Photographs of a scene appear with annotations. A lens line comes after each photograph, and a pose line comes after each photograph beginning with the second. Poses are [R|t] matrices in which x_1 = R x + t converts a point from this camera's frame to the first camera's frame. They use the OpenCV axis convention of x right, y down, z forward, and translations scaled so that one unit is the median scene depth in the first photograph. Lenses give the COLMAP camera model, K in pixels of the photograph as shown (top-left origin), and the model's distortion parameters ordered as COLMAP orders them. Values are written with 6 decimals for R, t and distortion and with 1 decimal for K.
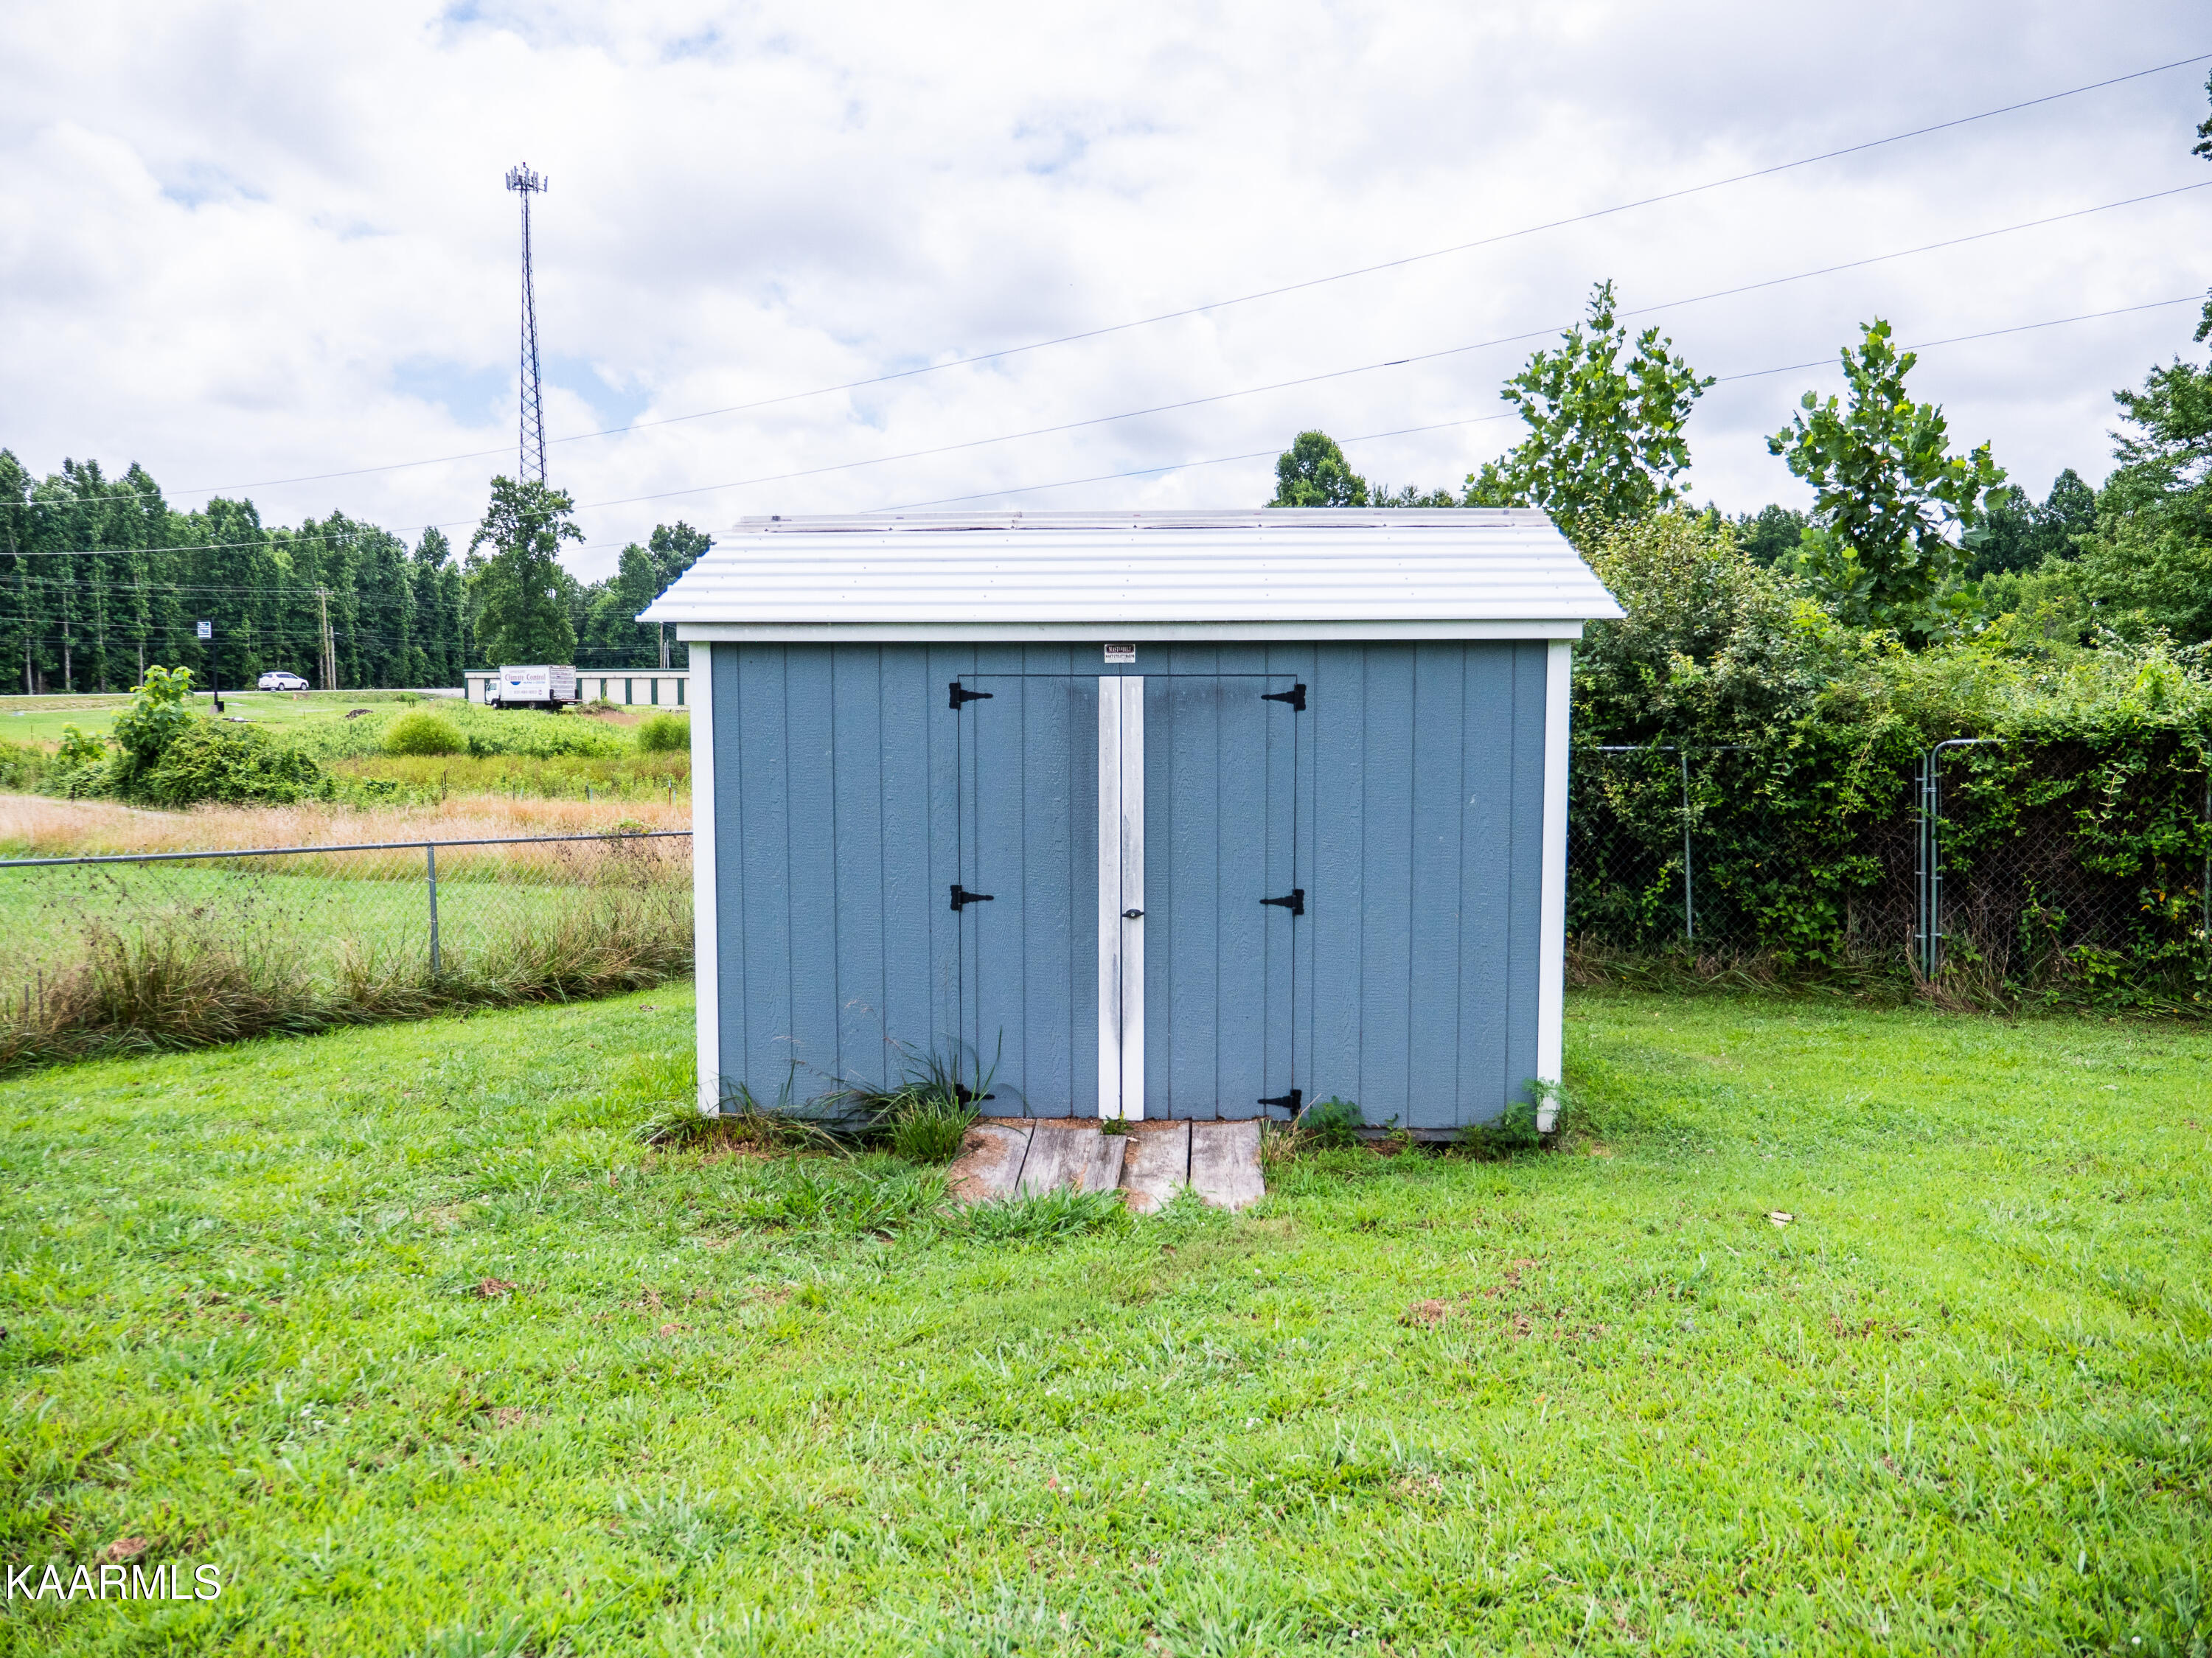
lens RADIAL K [[1600.8, 0, 1108.4], [0, 1600.8, 830.5], [0, 0, 1]] dist [-0.030662, 0.005442]
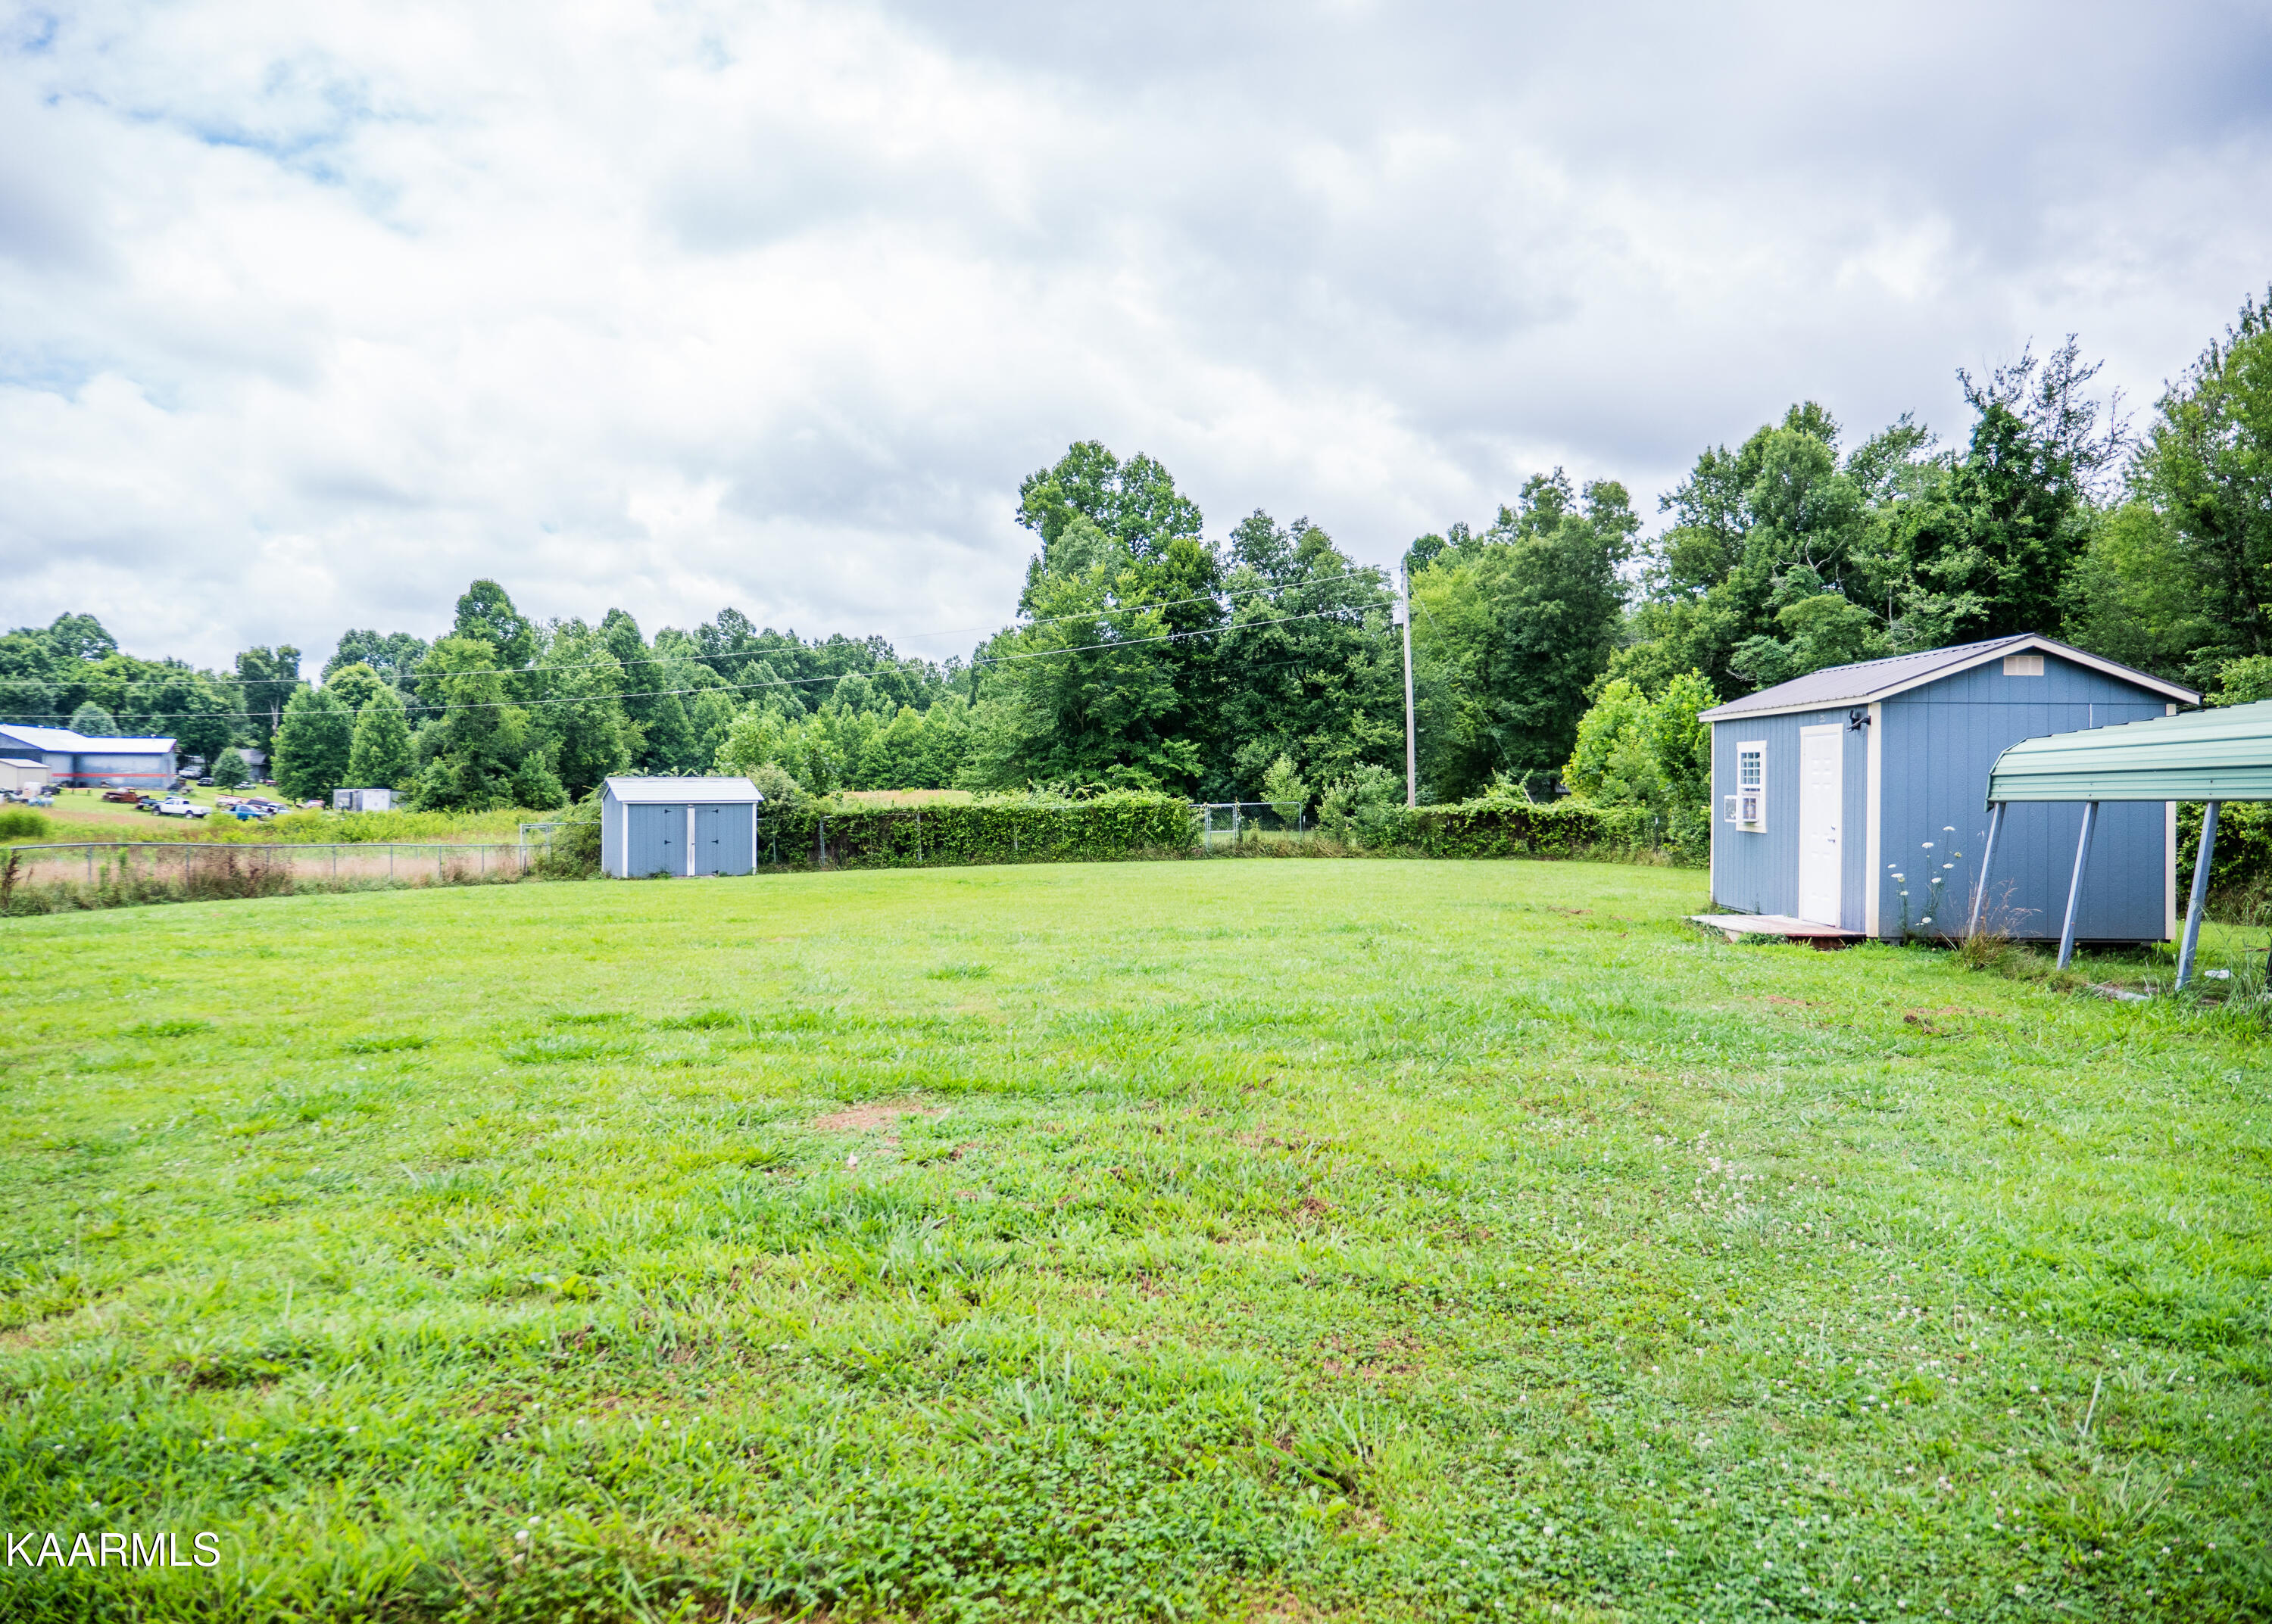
lens RADIAL K [[1635.0, 0, 1138.2], [0, 1635.0, 811.0], [0, 0, 1]] dist [0.003827, 0.000375]
pose [[0.844253, -0.007004, 0.535899, -1.344984], [0.039849, 0.997967, -0.049735, 0.212269], [-0.534462, 0.063344, 0.842816, -3.730832]]
